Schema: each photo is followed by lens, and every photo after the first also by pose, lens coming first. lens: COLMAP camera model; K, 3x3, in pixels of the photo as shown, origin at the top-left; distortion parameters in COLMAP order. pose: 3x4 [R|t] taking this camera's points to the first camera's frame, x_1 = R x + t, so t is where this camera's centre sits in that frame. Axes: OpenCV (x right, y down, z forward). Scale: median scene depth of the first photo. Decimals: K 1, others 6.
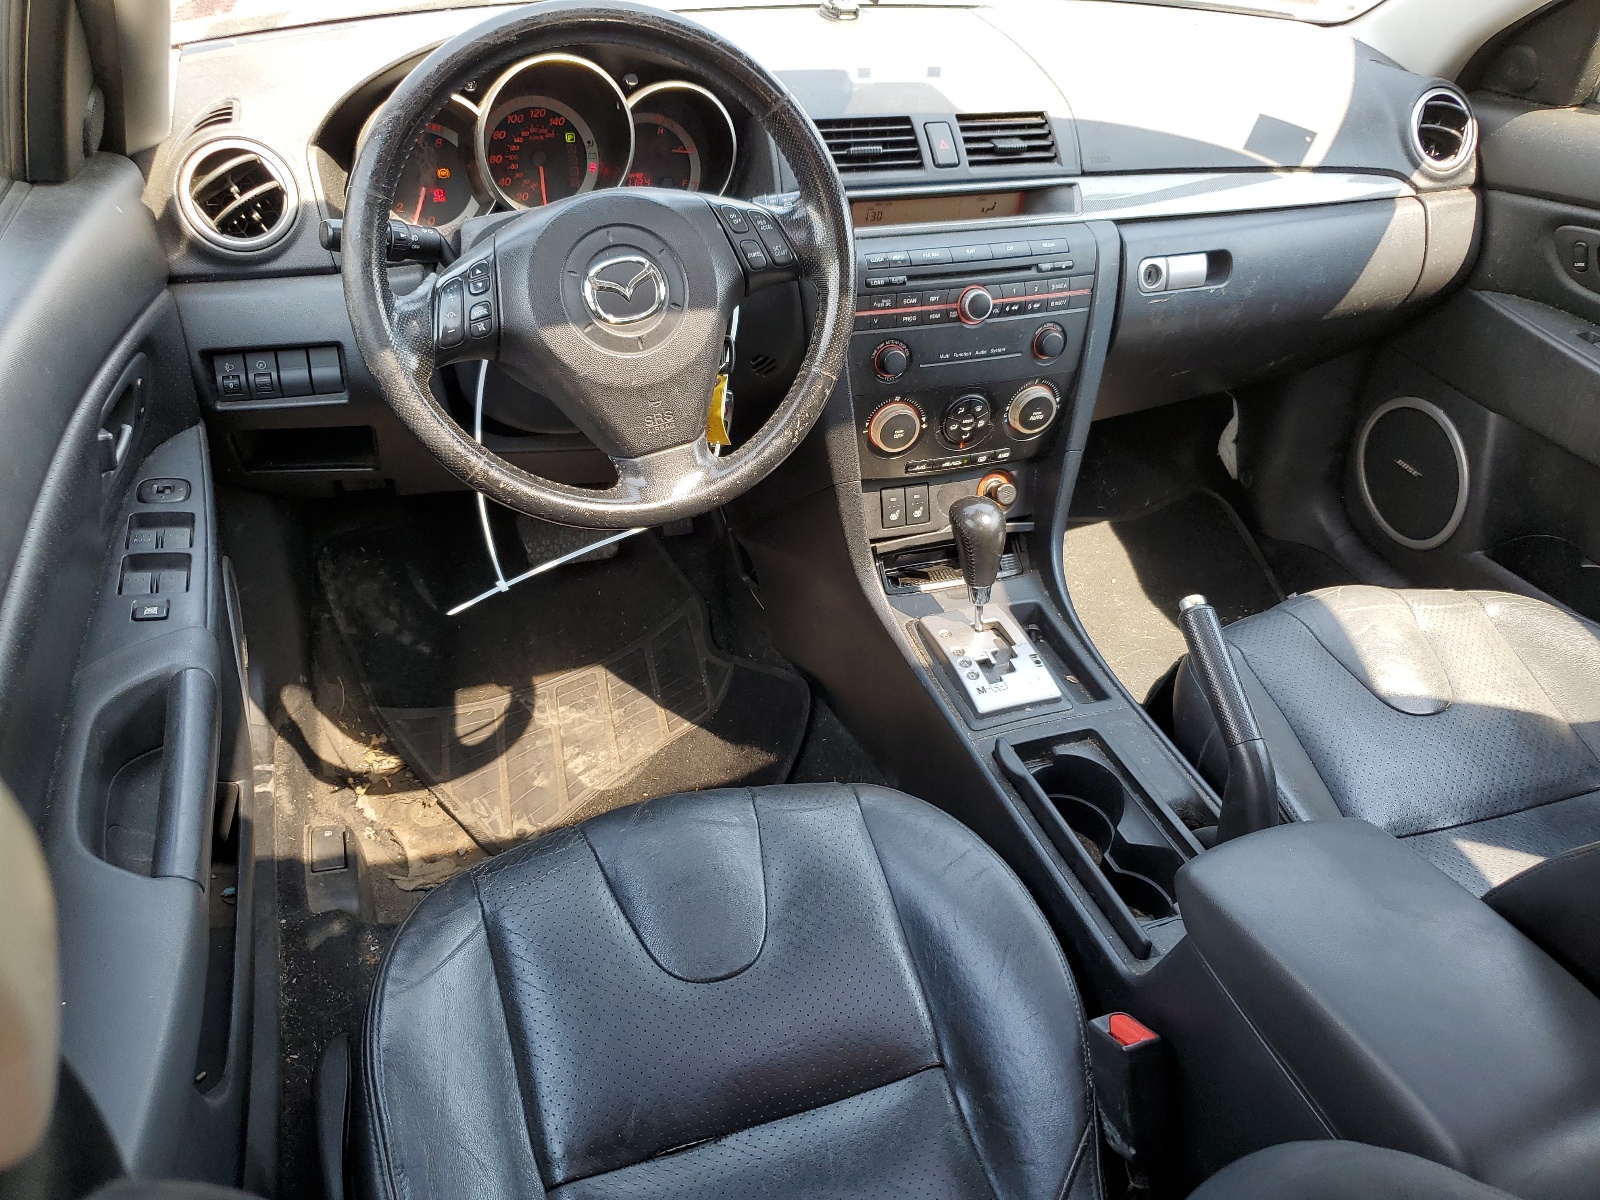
lens RADIAL K [[1213.0, 0, 799.3], [0, 1213.0, 598.7], [0, 0, 1]] dist [-0.006870, -0.001082]
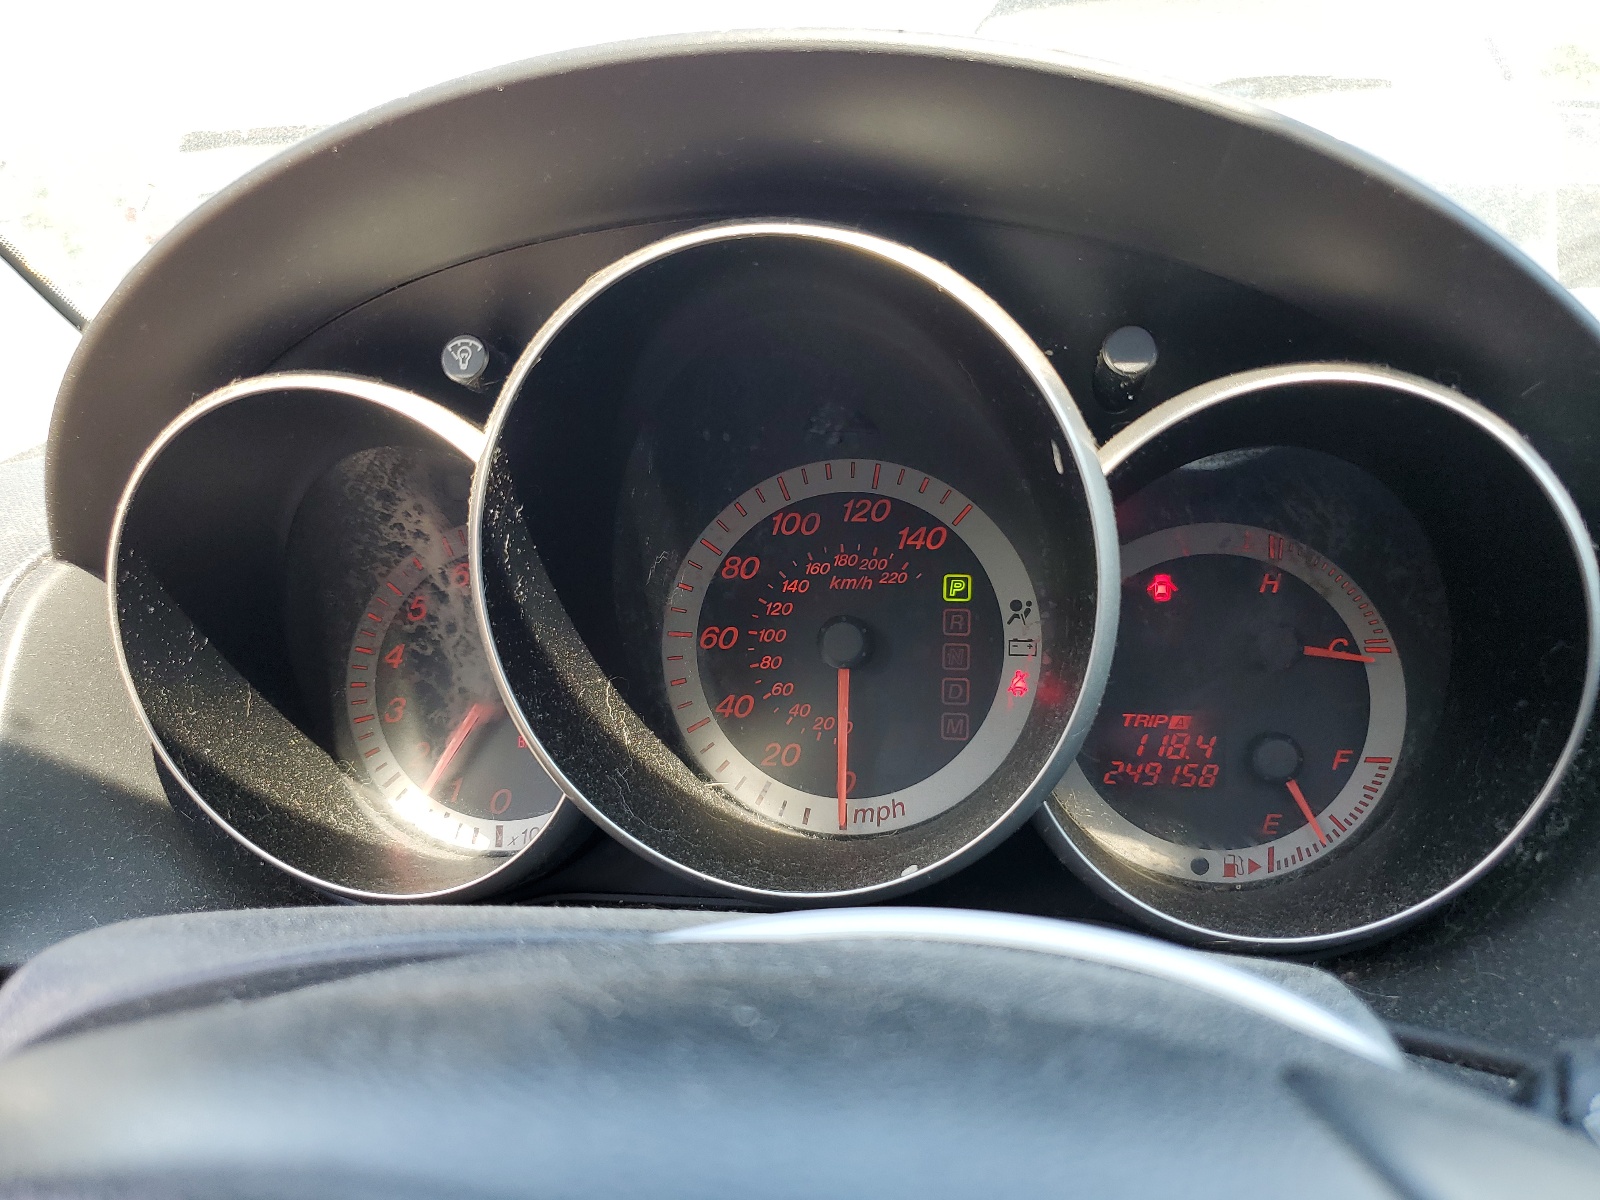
lens RADIAL K [[1213.0, 0, 801.2], [0, 1213.0, 597.5], [0, 0, 1]] dist [-0.006870, -0.001082]
pose [[0.881959, 0.058404, -0.467693, -0.079232], [-0.211854, 0.935526, -0.282681, -0.284686], [0.421030, 0.348396, 0.837469, 0.730582]]
